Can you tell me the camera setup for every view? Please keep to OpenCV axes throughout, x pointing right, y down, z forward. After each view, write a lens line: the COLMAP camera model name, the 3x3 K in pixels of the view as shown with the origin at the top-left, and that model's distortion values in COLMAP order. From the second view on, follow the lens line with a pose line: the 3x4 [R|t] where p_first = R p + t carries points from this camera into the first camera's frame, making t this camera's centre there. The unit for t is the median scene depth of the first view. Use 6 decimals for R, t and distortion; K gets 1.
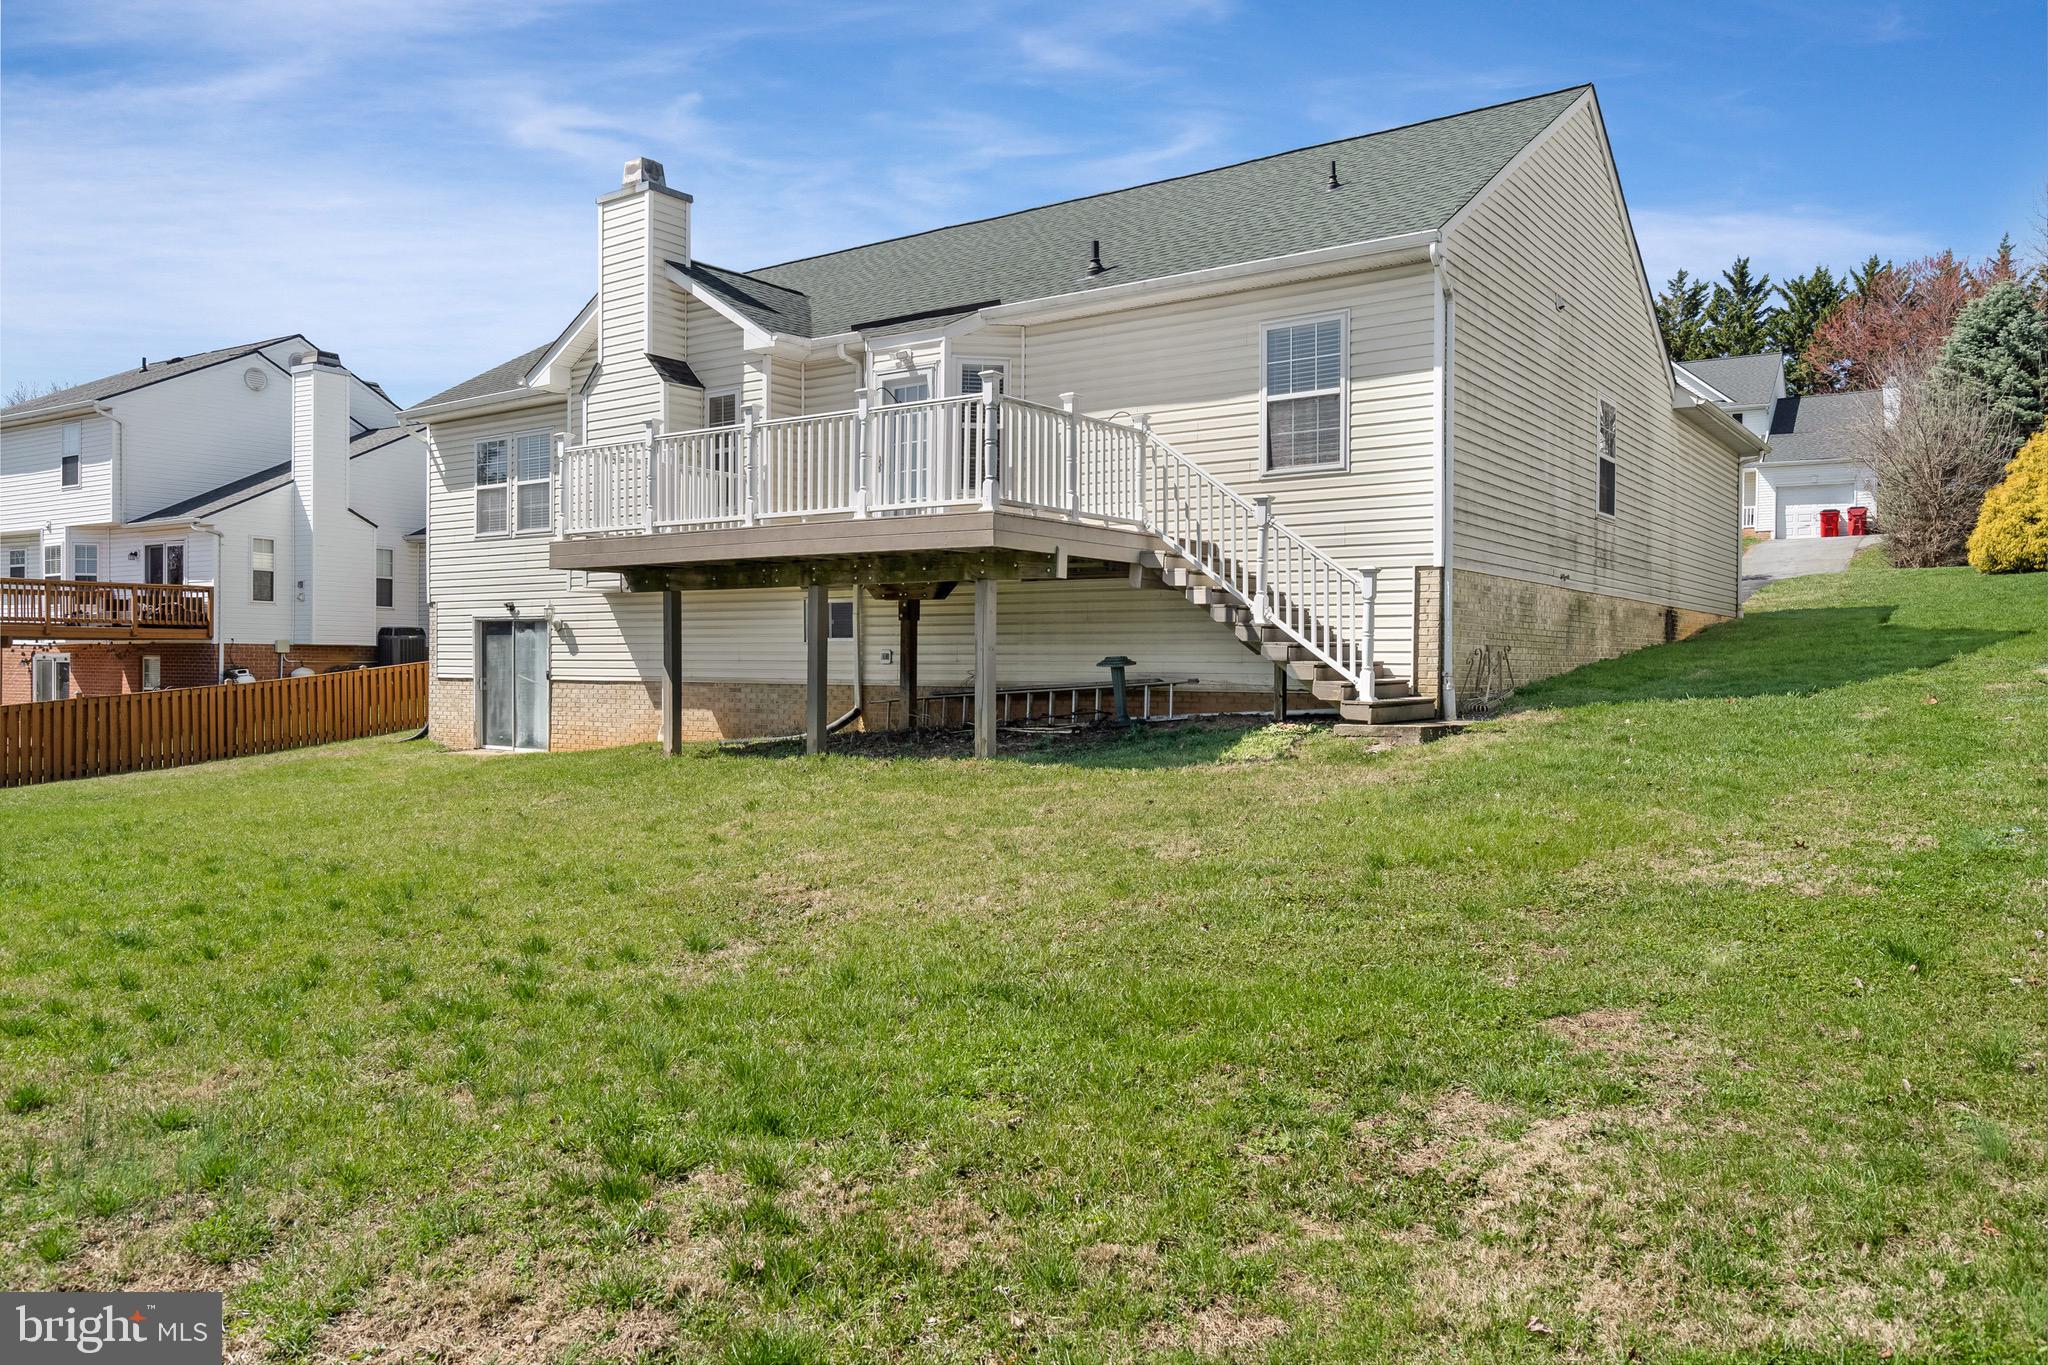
lens RADIAL K [[1430.6, 0, 1024.1], [0, 1430.6, 679.2], [0, 0, 1]] dist [0.007313, -0.001782]
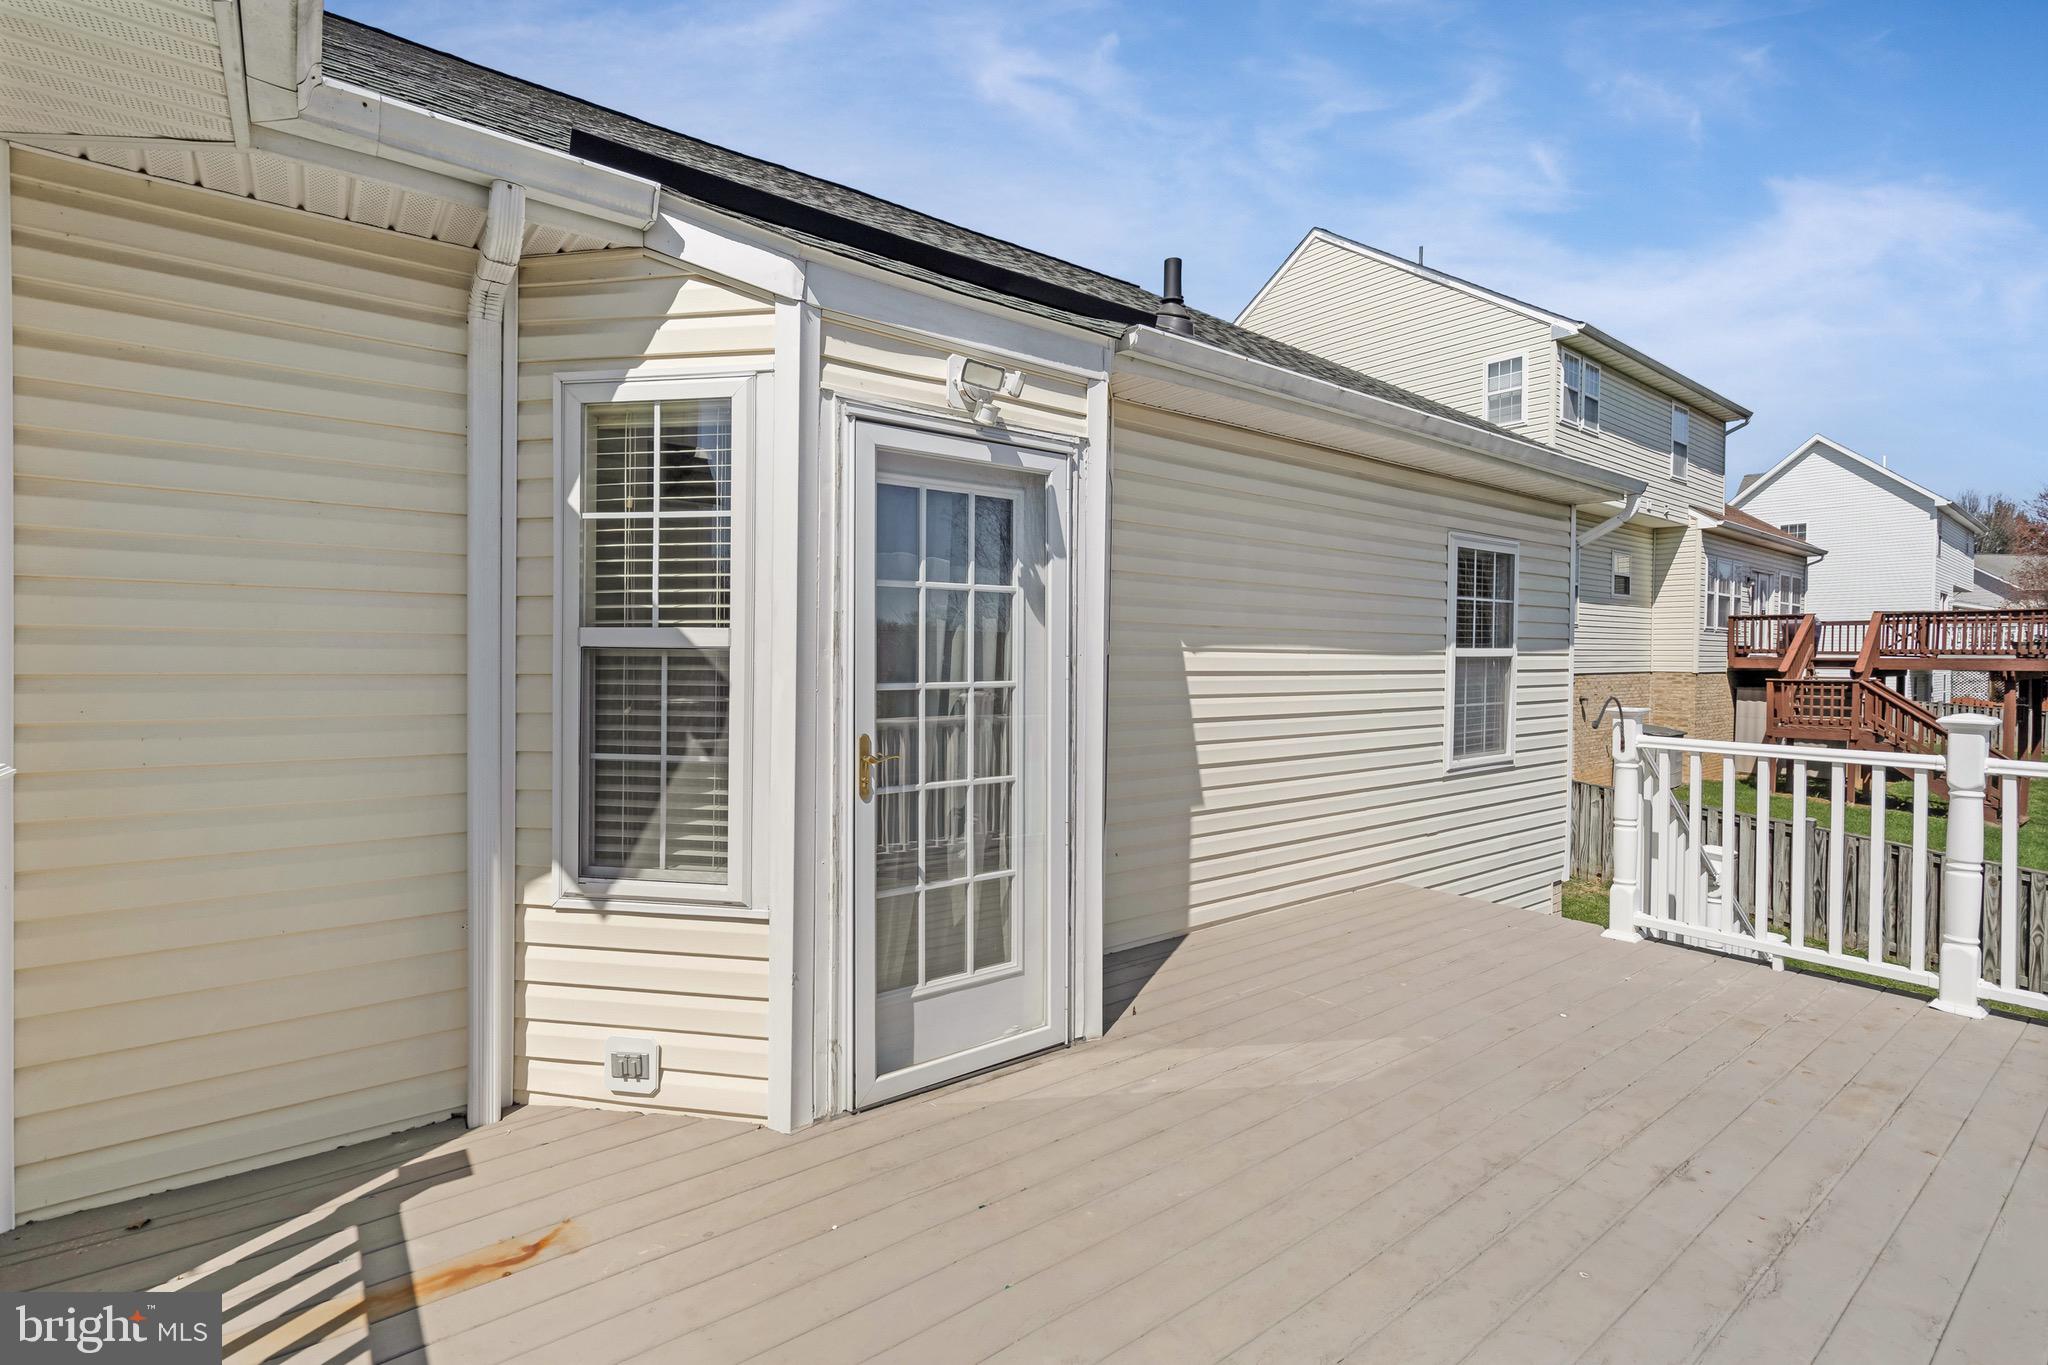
lens RADIAL K [[930.9, 0, 1027.4], [0, 930.9, 666.7], [0, 0, 1]] dist [0.002121, 0.000323]
pose [[0.289358, -0.014622, 0.957109, -0.233108], [0.007091, 0.999889, 0.013132, -0.157466], [-0.957195, 0.002987, 0.289430, 0.854716]]
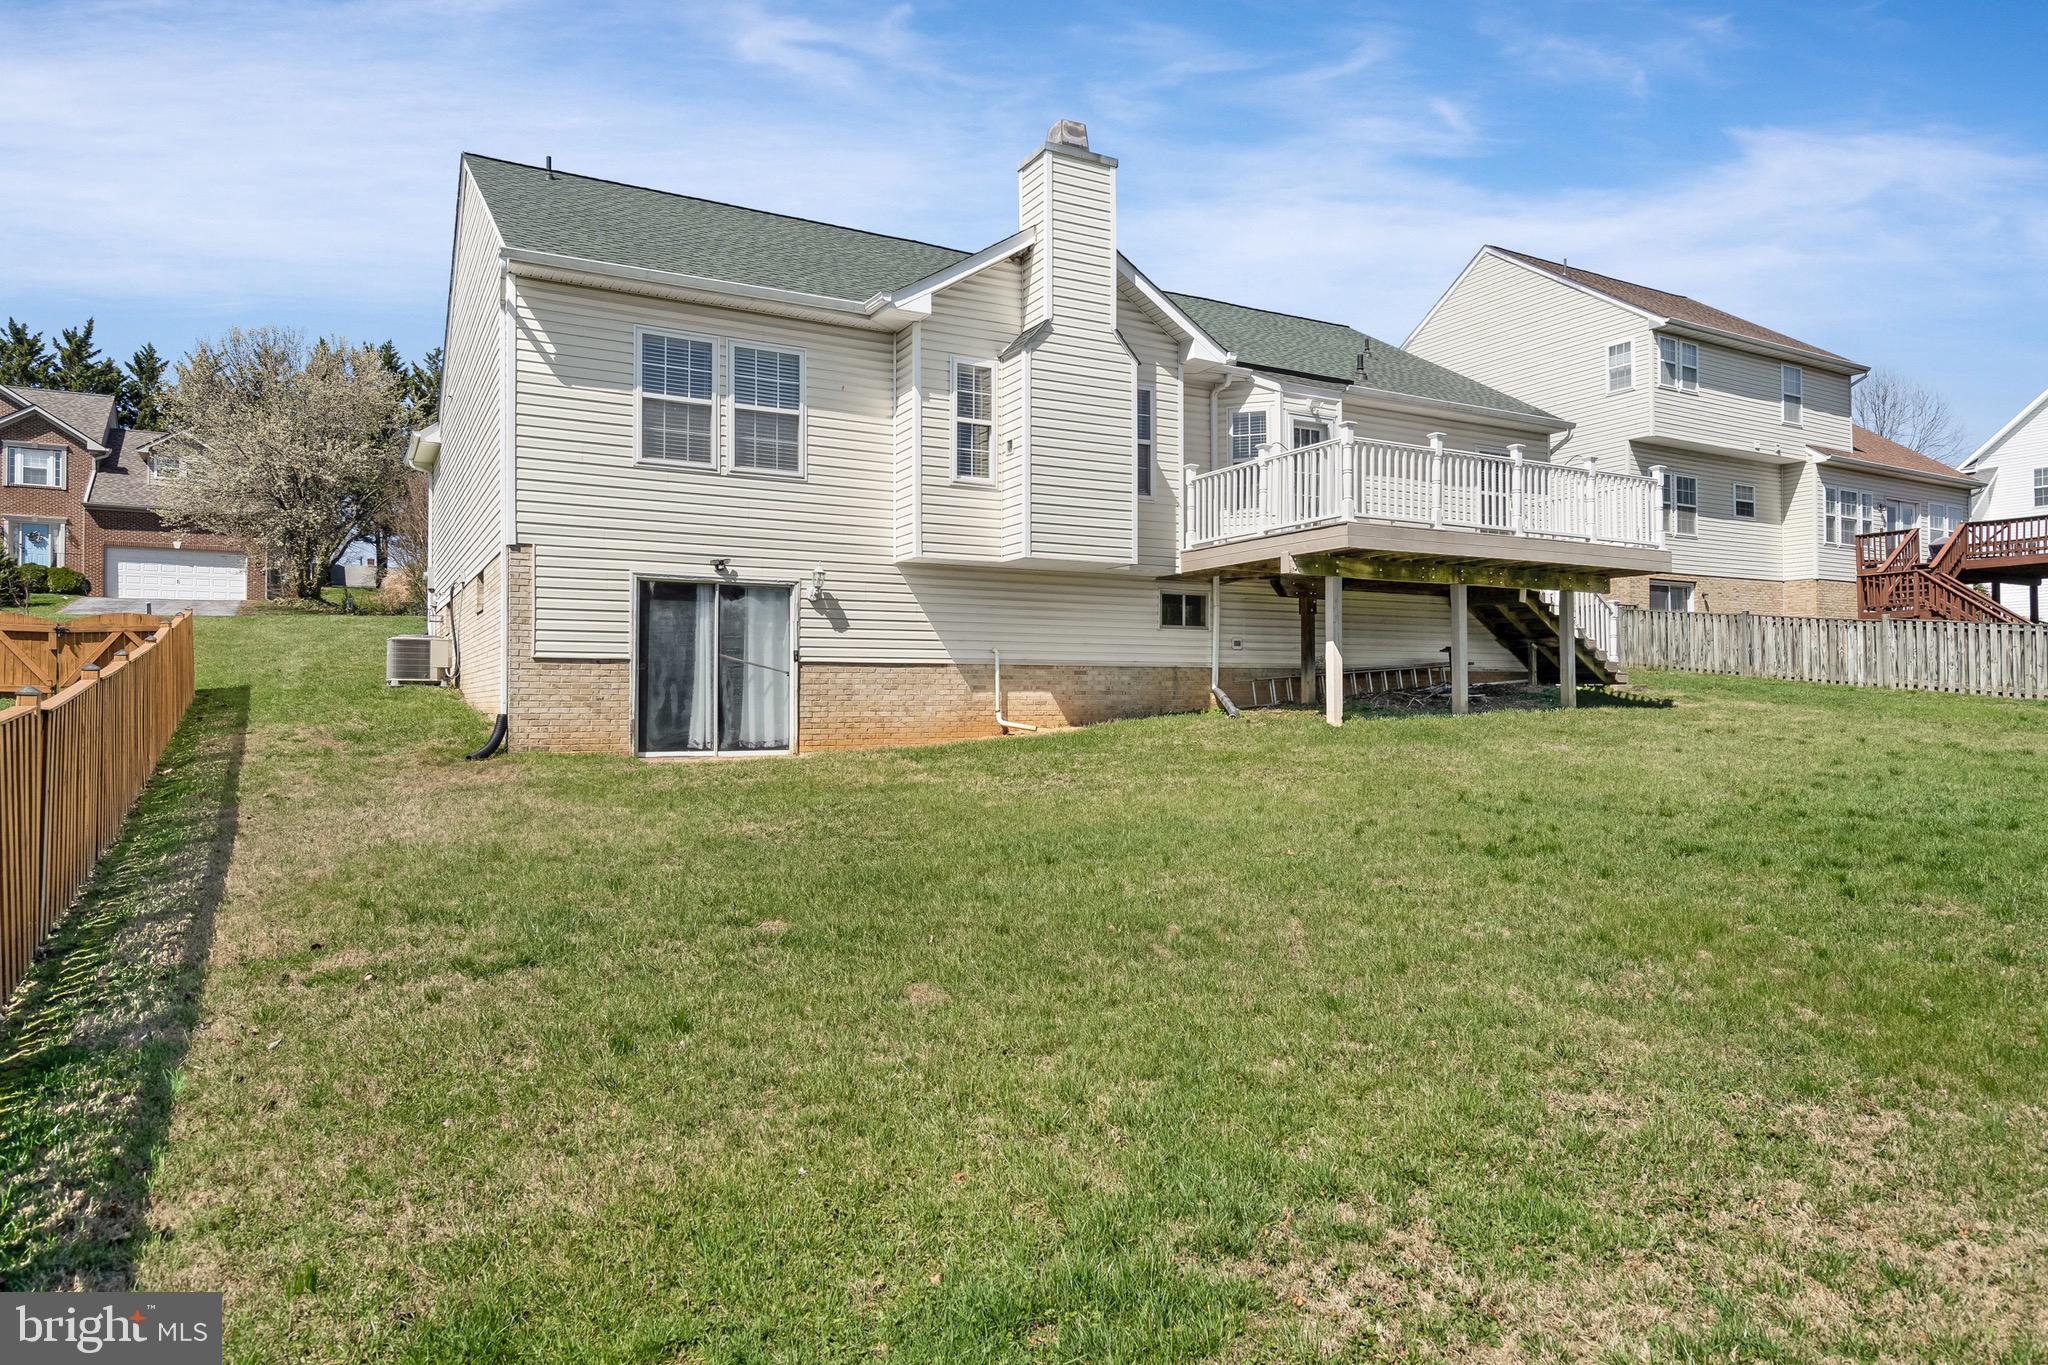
lens RADIAL K [[1250.2, 0, 1020.2], [0, 1250.2, 683.7], [0, 0, 1]] dist [0.004653, 0.000761]
pose [[0.422703, 0.008832, 0.906225, -1.083005], [0.015720, 0.999731, -0.017076, 0.031630], [-0.906132, 0.021464, 0.422450, 0.704338]]
